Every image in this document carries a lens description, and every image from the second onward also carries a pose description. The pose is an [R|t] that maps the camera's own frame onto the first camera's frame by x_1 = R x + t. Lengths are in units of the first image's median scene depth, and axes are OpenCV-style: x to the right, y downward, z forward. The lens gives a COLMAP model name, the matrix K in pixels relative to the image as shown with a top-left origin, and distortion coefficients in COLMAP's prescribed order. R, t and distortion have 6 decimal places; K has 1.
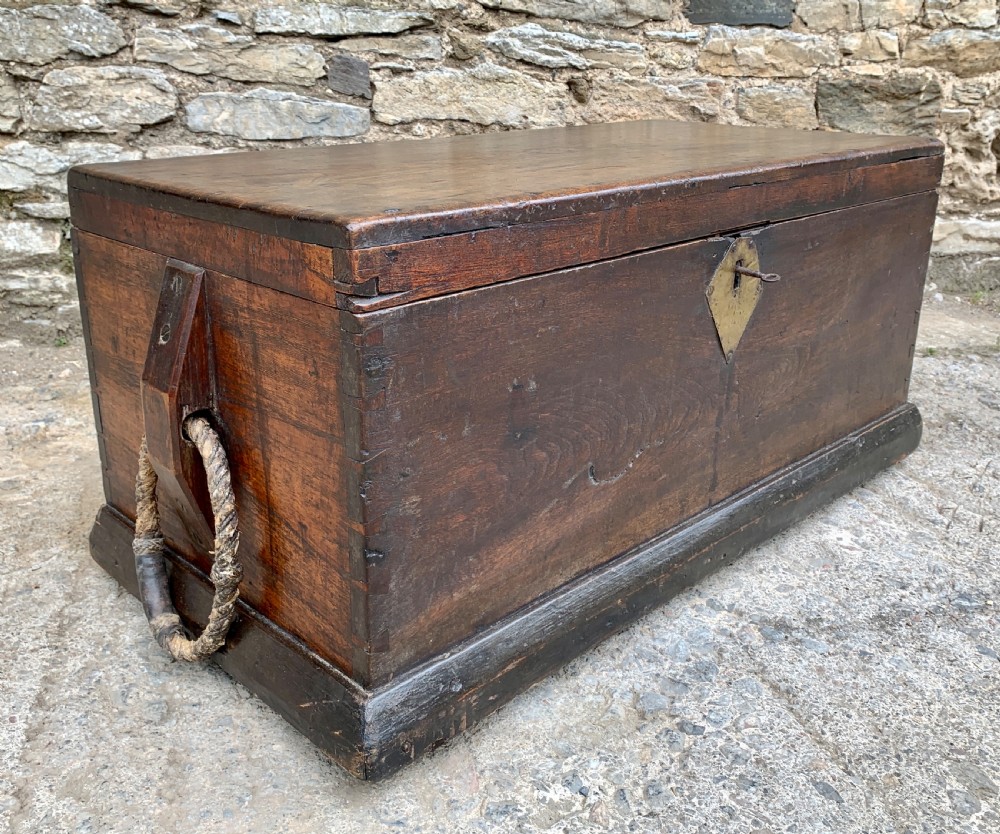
lens RADIAL K [[972.5, 0, 507.4], [0, 972.5, 394.5], [0, 0, 1]] dist [0.007939, 0.000000]
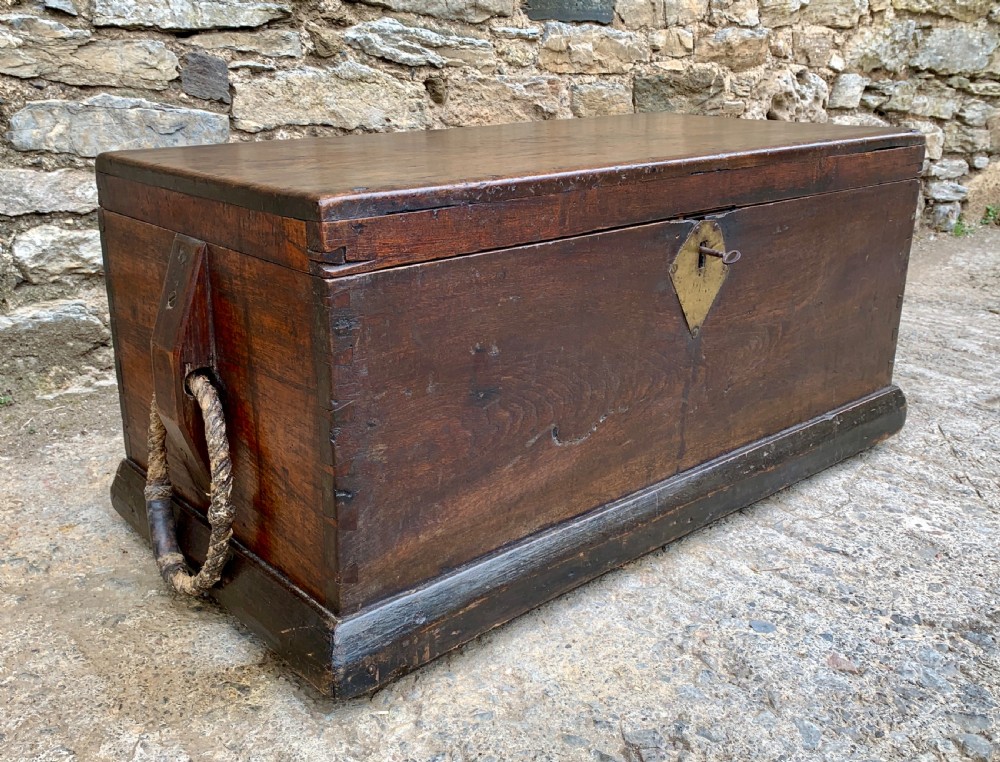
lens RADIAL K [[964.5, 0, 473.1], [0, 964.5, 372.0], [0, 0, 1]] dist [0.013955, 0.000000]
pose [[0.924531, -0.122592, 0.360852, -0.271832], [0.128144, 0.991718, 0.008601, -0.049068], [-0.358918, 0.038289, 0.932583, 0.138000]]
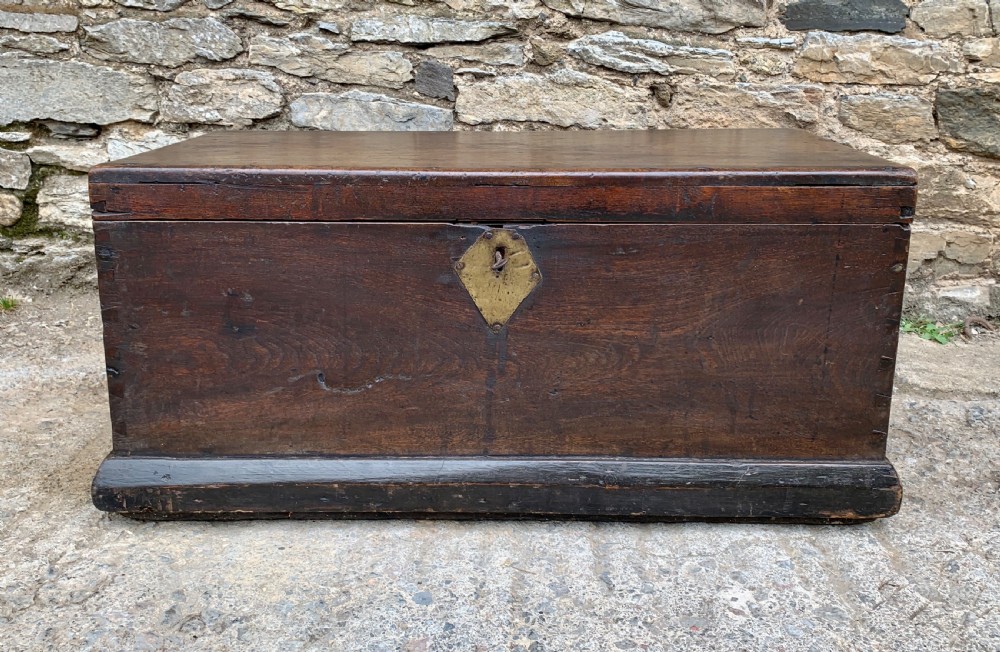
lens RADIAL K [[930.2, 0, 519.1], [0, 930.2, 298.0], [0, 0, 1]] dist [0.035292, 0.000000]
pose [[0.953334, 0.083250, -0.290213, 0.239458], [-0.102396, 0.993415, -0.051398, -0.041021], [0.284023, 0.078716, 0.955581, 0.053304]]
